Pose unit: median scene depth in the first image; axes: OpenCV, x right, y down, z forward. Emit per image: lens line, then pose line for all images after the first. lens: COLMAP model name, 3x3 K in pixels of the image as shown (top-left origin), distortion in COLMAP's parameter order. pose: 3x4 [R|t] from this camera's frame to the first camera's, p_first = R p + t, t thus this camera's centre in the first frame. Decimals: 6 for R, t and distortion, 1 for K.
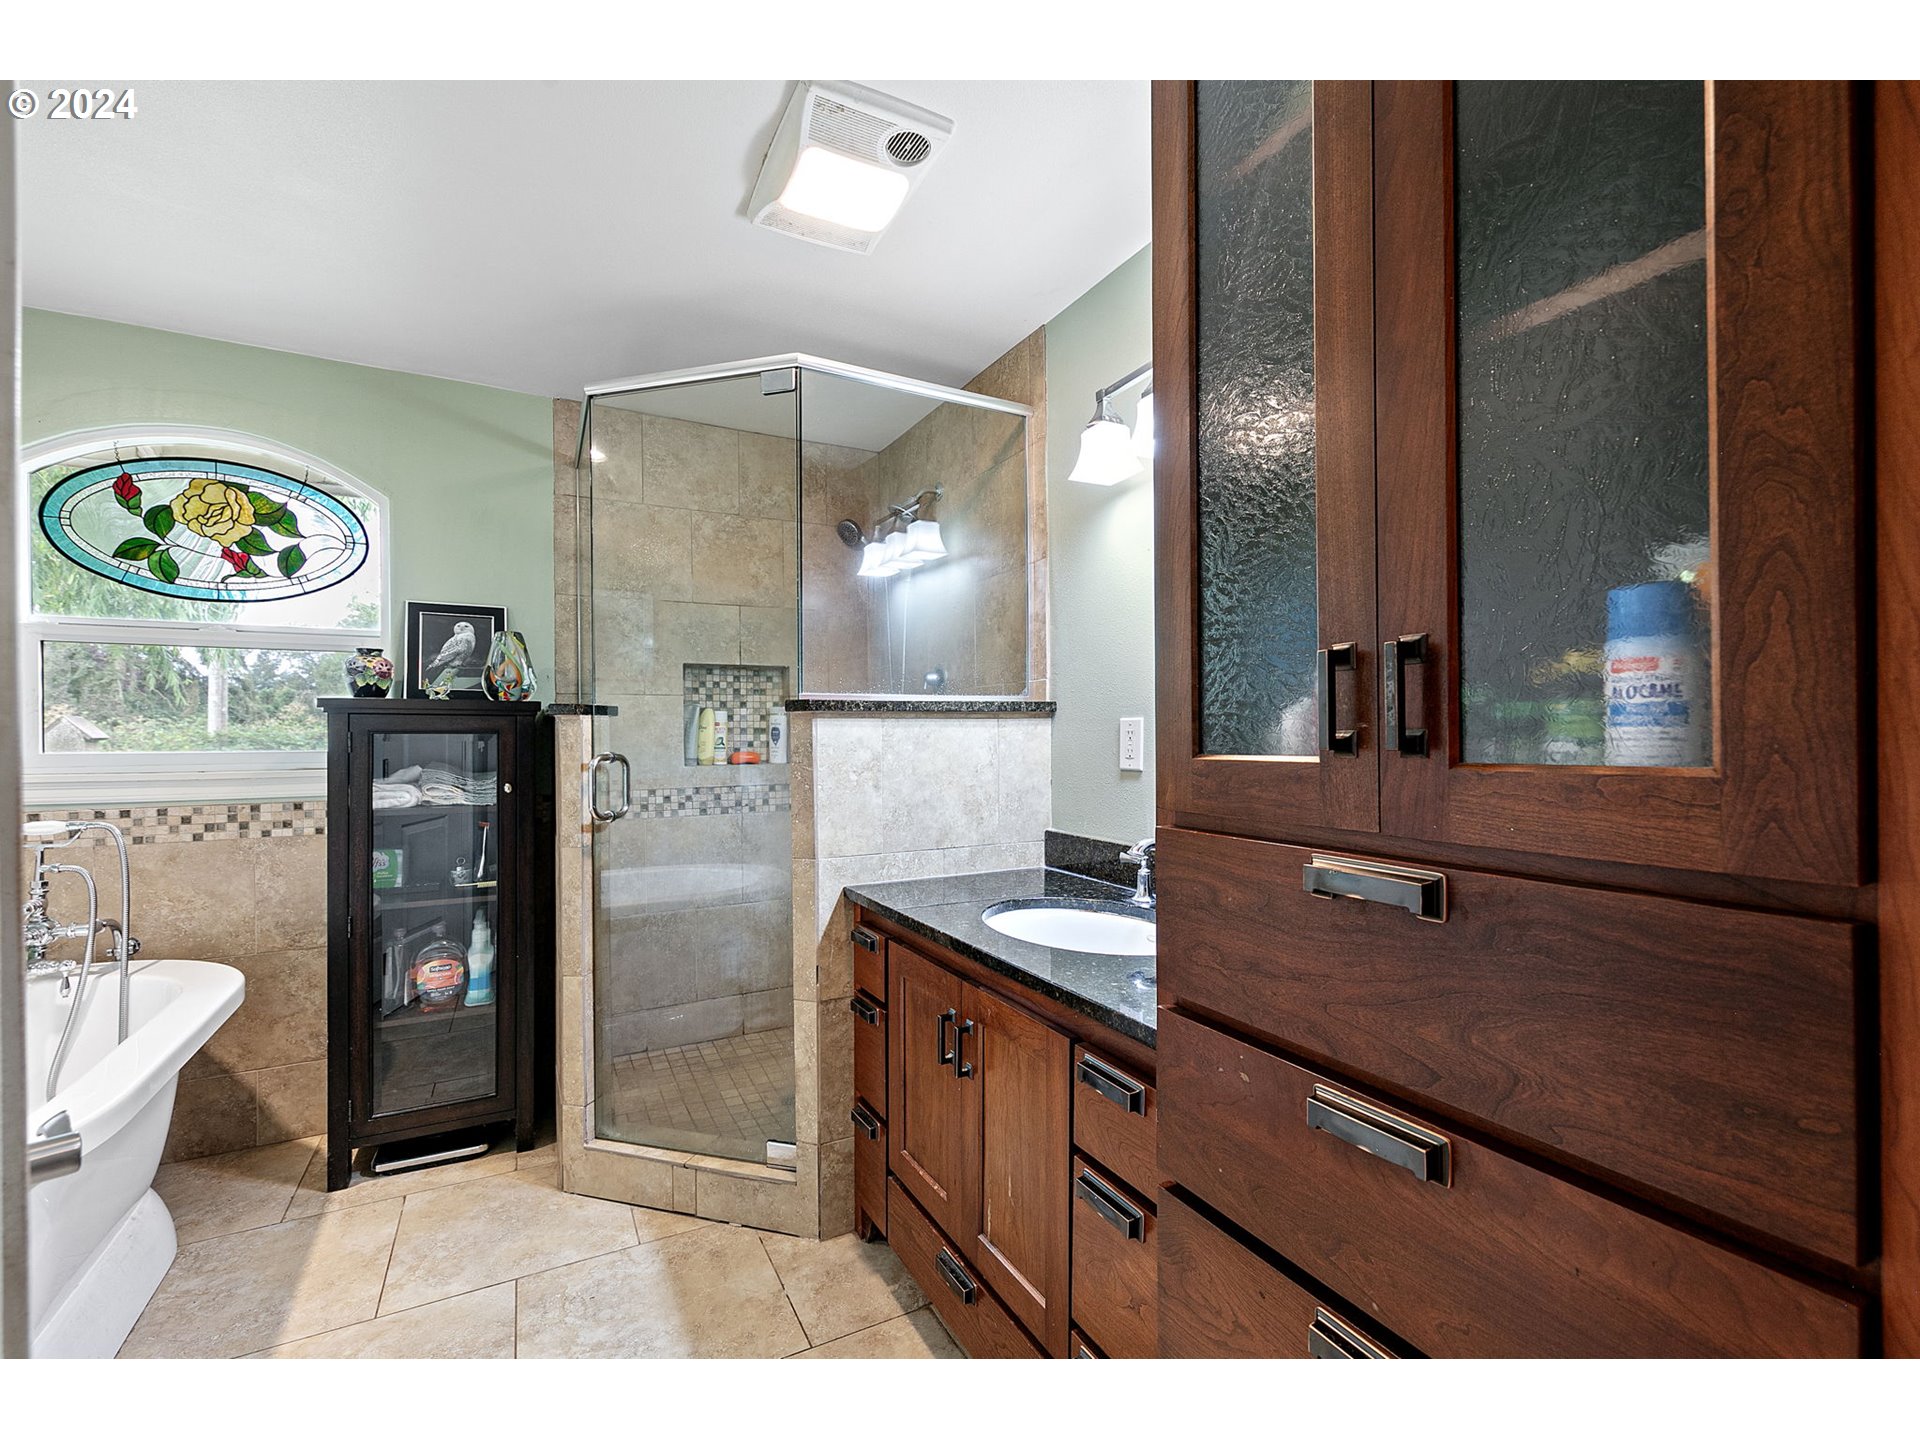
lens RADIAL K [[804.5, 0, 952.9], [0, 804.5, 734.9], [0, 0, 1]] dist [0.001689, -0.000282]
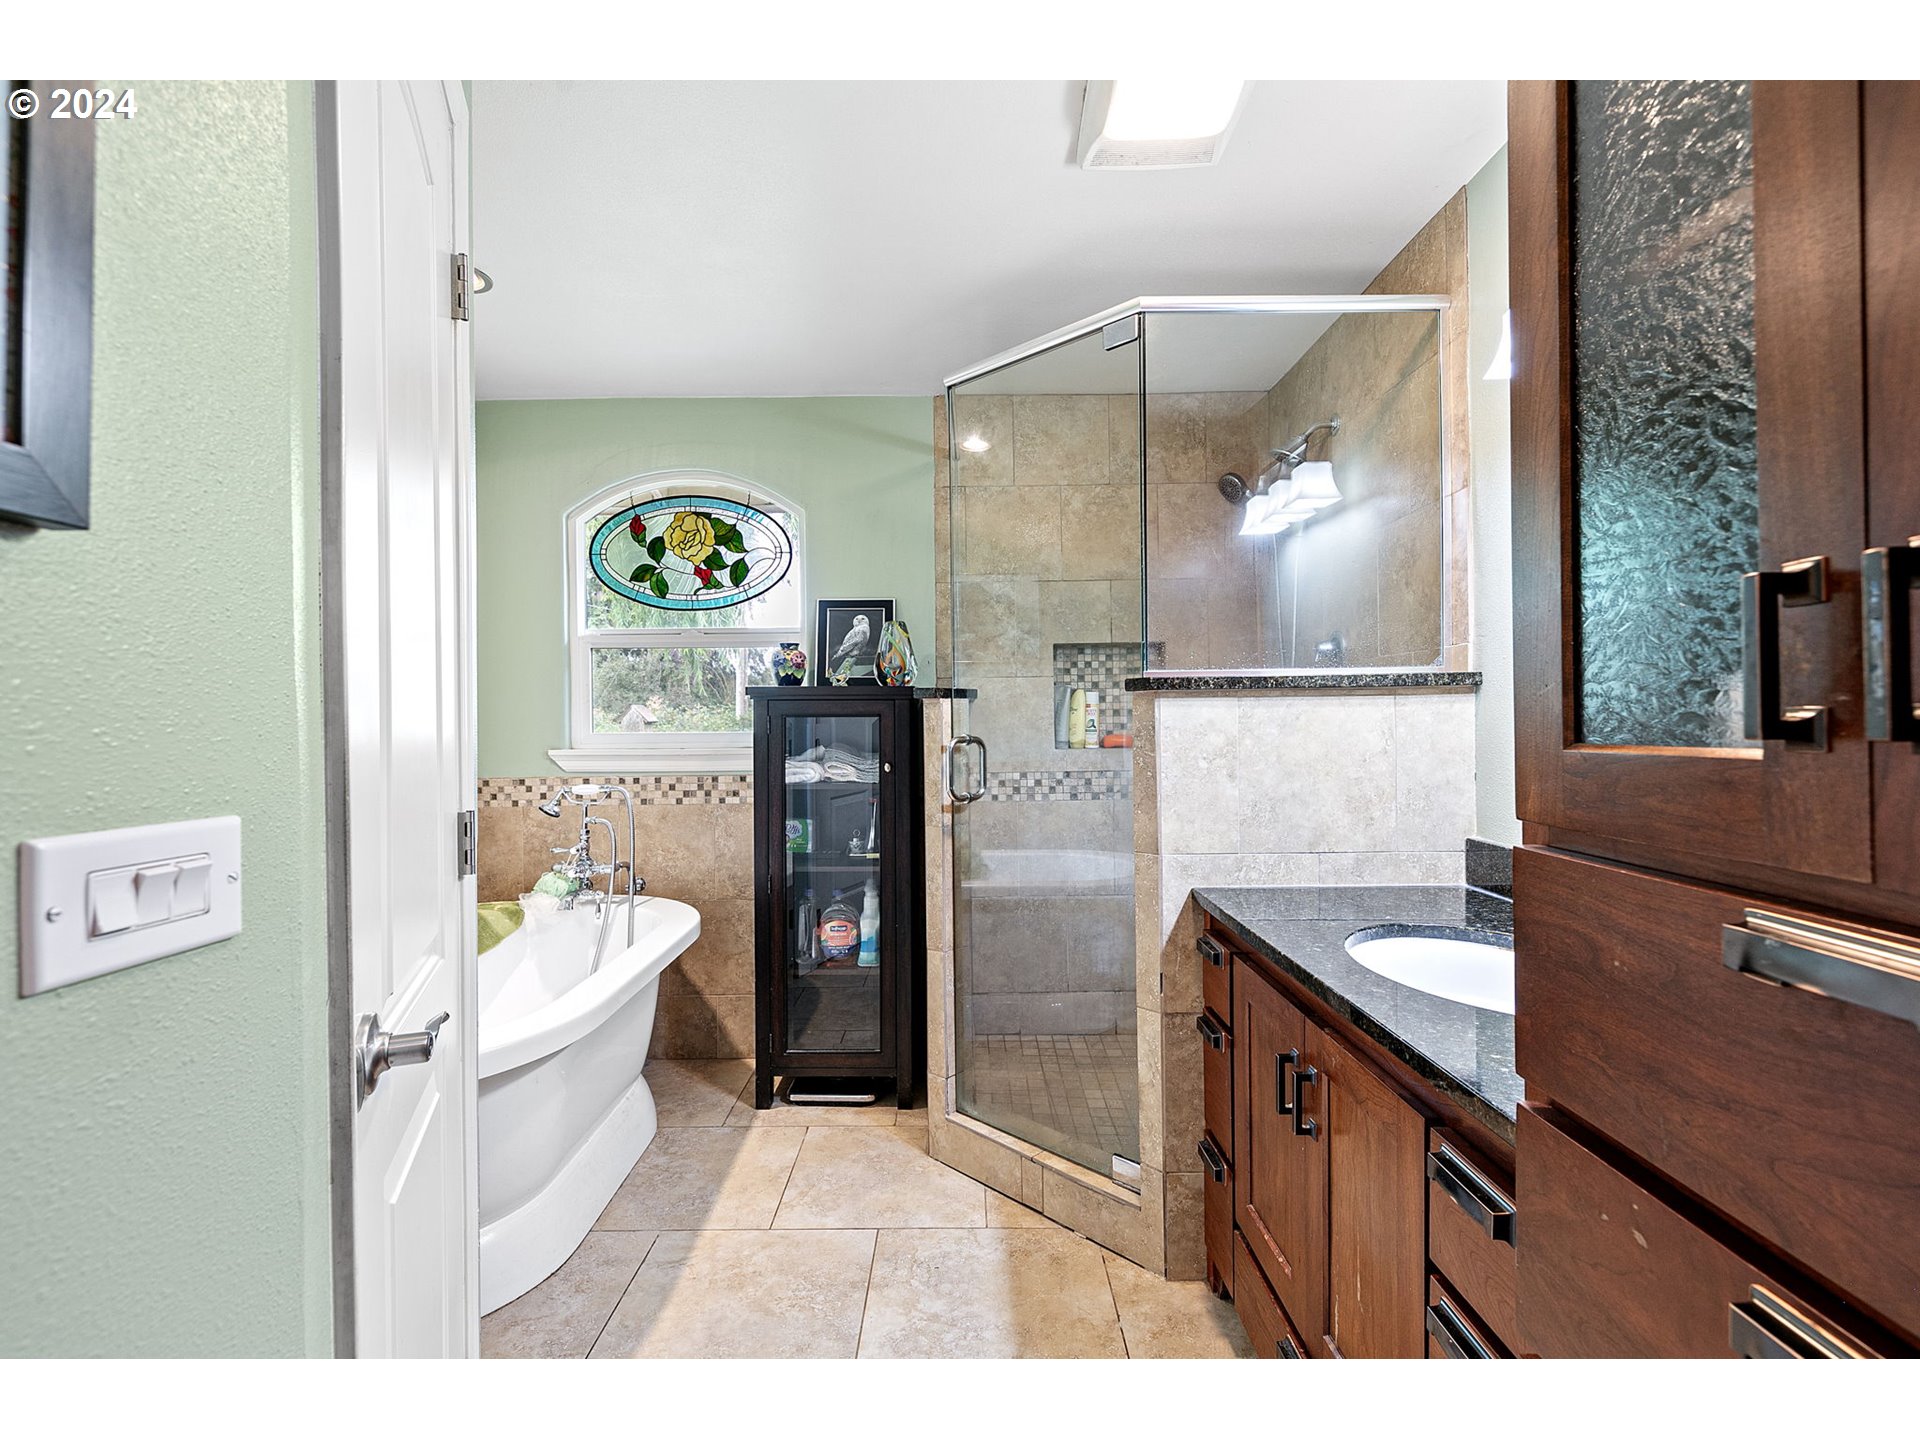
lens RADIAL K [[852.7, 0, 962.5], [0, 852.7, 719.4], [0, 0, 1]] dist [0.004025, -0.000931]
pose [[0.883754, -0.002980, -0.467943, 0.066195], [0.004505, 0.999988, 0.002139, -0.000001], [0.467931, -0.003999, 0.883756, 0.043166]]
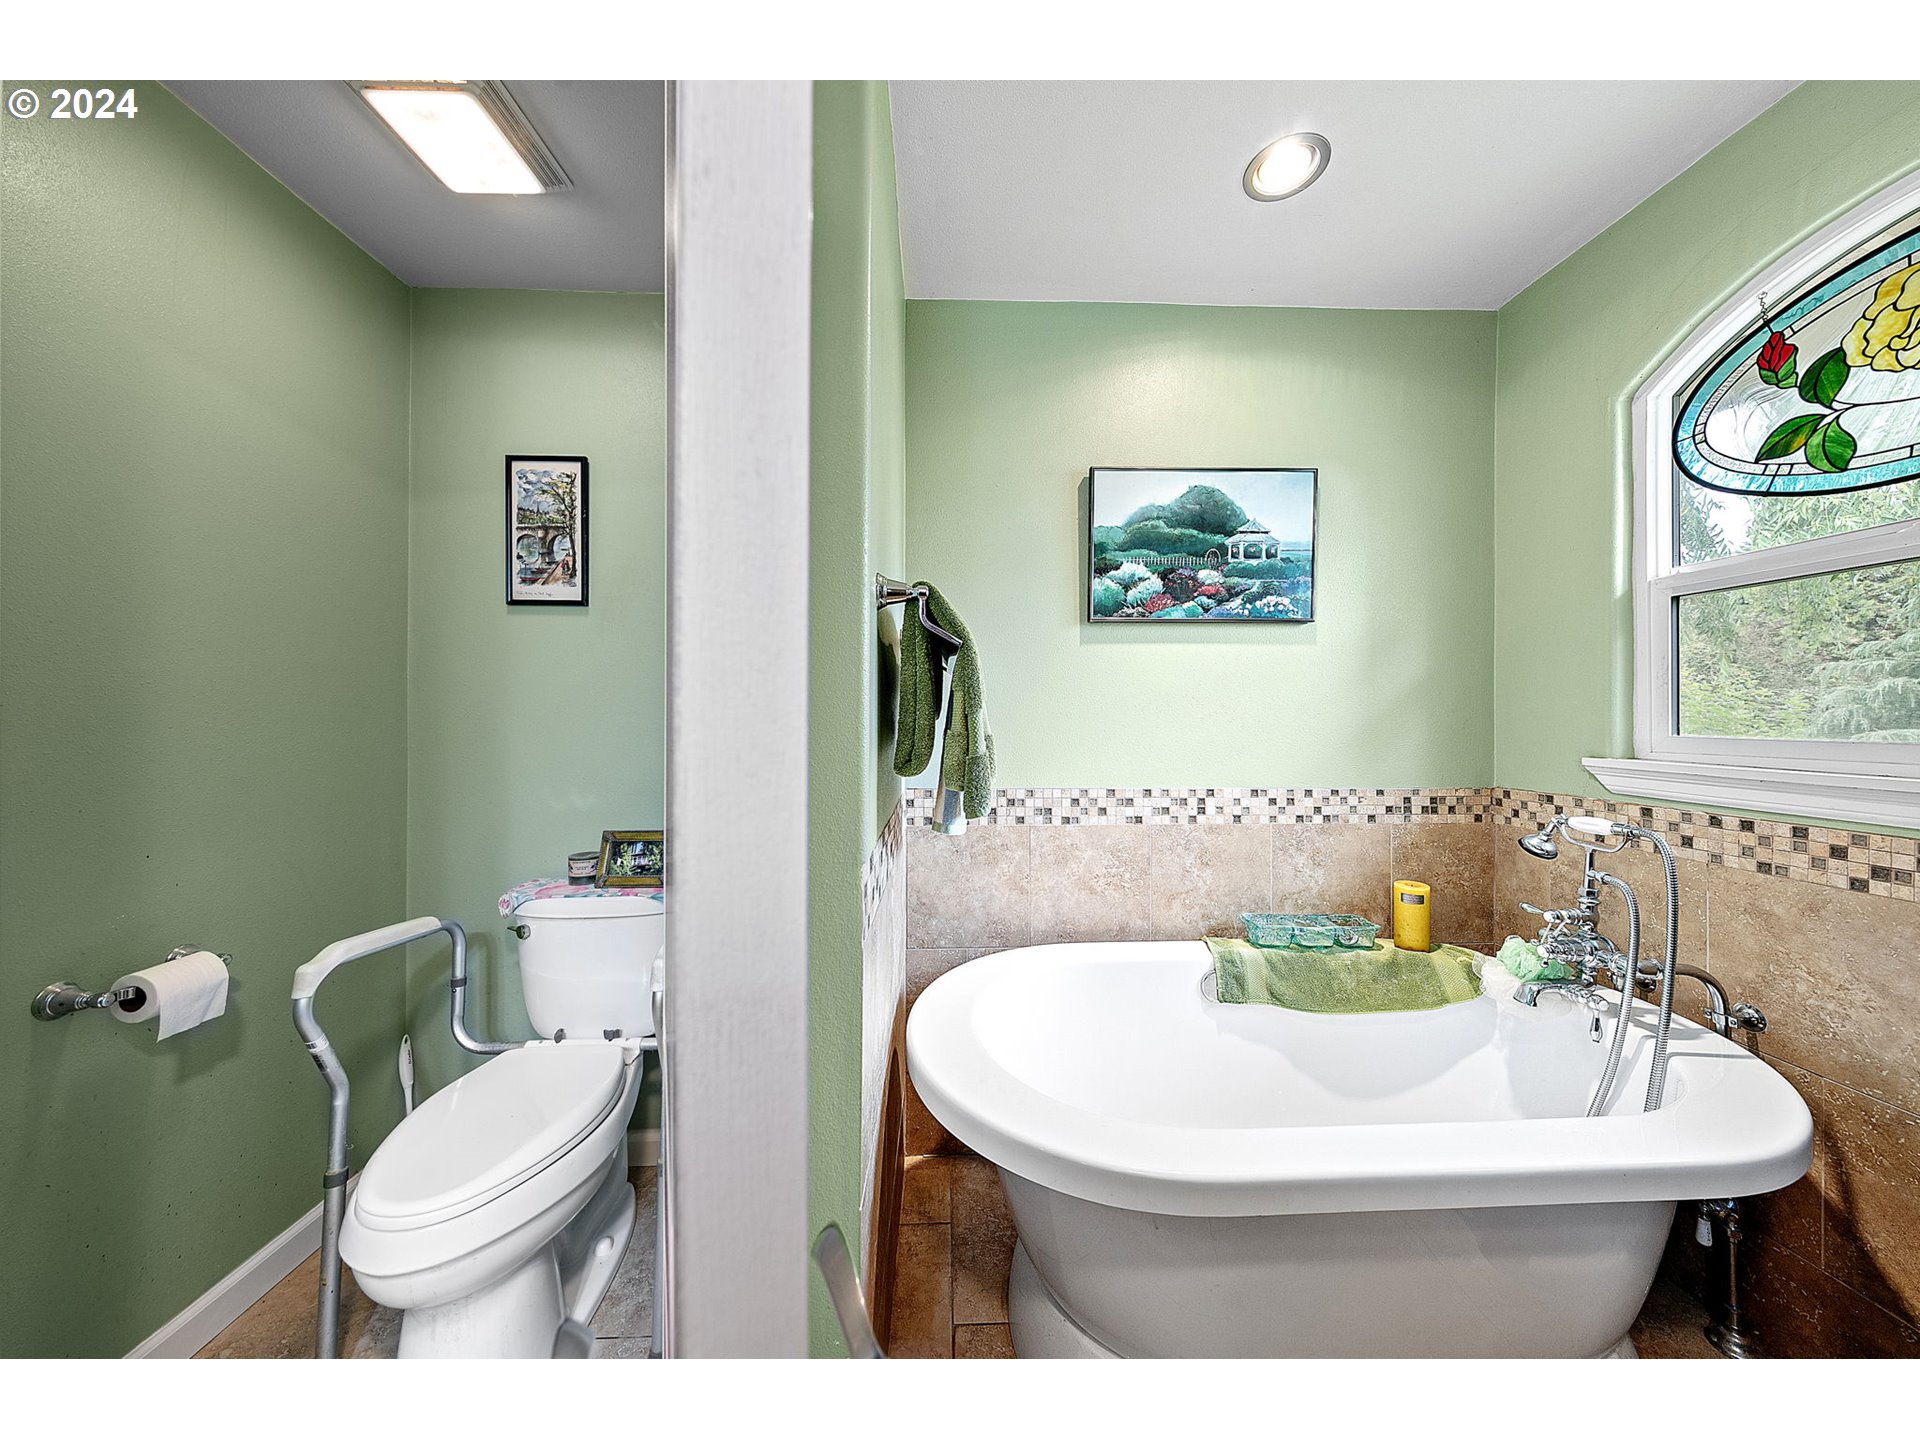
lens RADIAL K [[645.0, 0, 958.6], [0, 645.0, 716.6], [0, 0, 1]] dist [0.001309, 0.000077]
pose [[-0.437255, 0.005939, -0.899318, -0.224602], [0.000241, 0.999979, 0.006487, -0.000276], [0.899338, 0.002620, -0.437247, 0.626634]]
